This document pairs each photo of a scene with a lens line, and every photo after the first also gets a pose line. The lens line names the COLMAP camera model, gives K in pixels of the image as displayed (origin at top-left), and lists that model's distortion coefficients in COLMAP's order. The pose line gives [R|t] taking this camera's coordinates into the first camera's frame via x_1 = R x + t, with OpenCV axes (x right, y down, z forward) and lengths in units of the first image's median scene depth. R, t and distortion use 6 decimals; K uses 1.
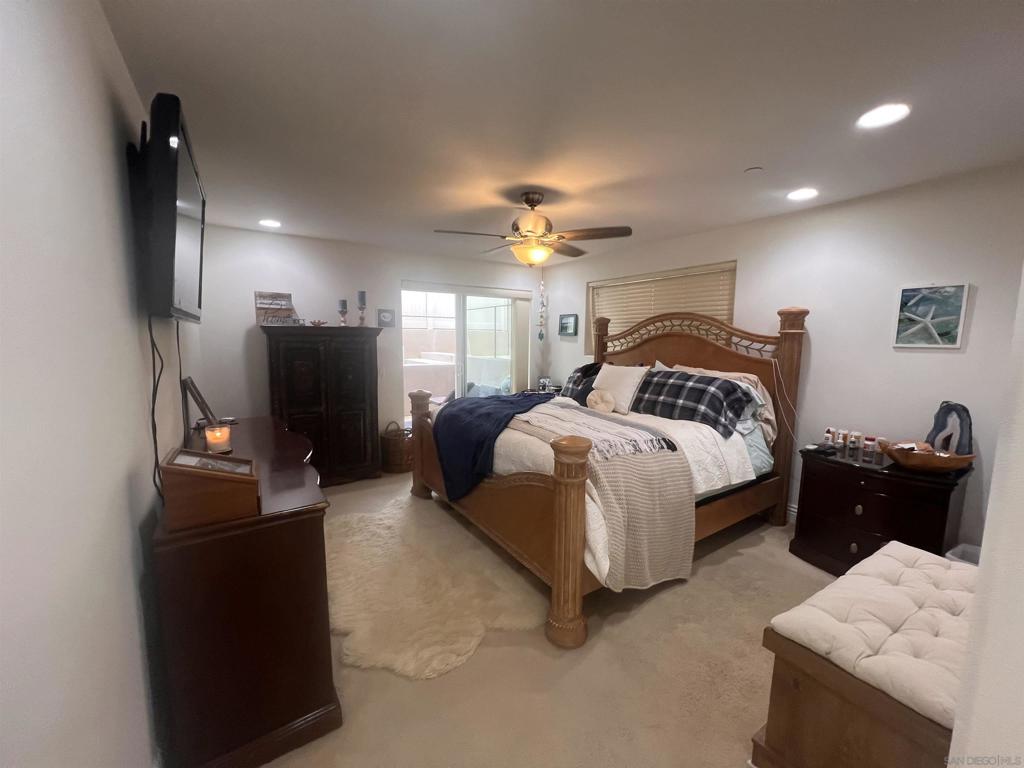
lens RADIAL K [[409.6, 0, 510.0], [0, 409.6, 385.9], [0, 0, 1]] dist [0.001064, -0.000238]
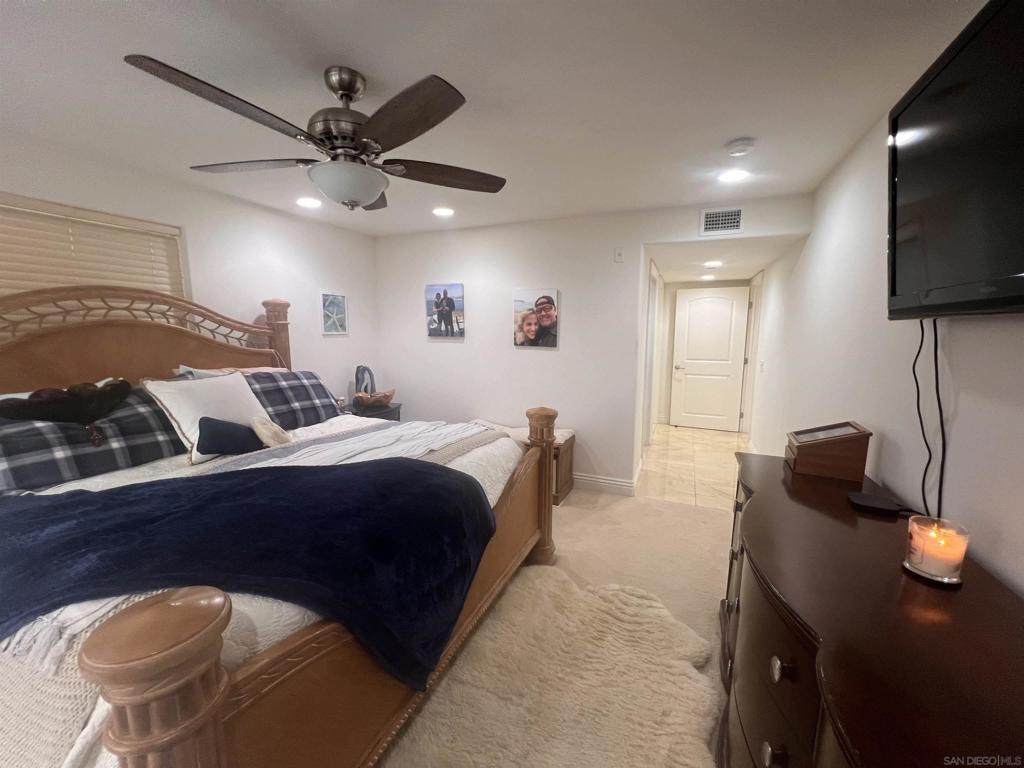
lens RADIAL K [[409.6, 0, 508.8], [0, 409.6, 384.8], [0, 0, 1]] dist [0.001064, -0.000238]
pose [[-0.549034, -0.125766, 0.826284, -0.534478], [0.089085, 0.974177, 0.207470, -0.143496], [-0.831039, 0.187518, -0.523652, 1.102034]]
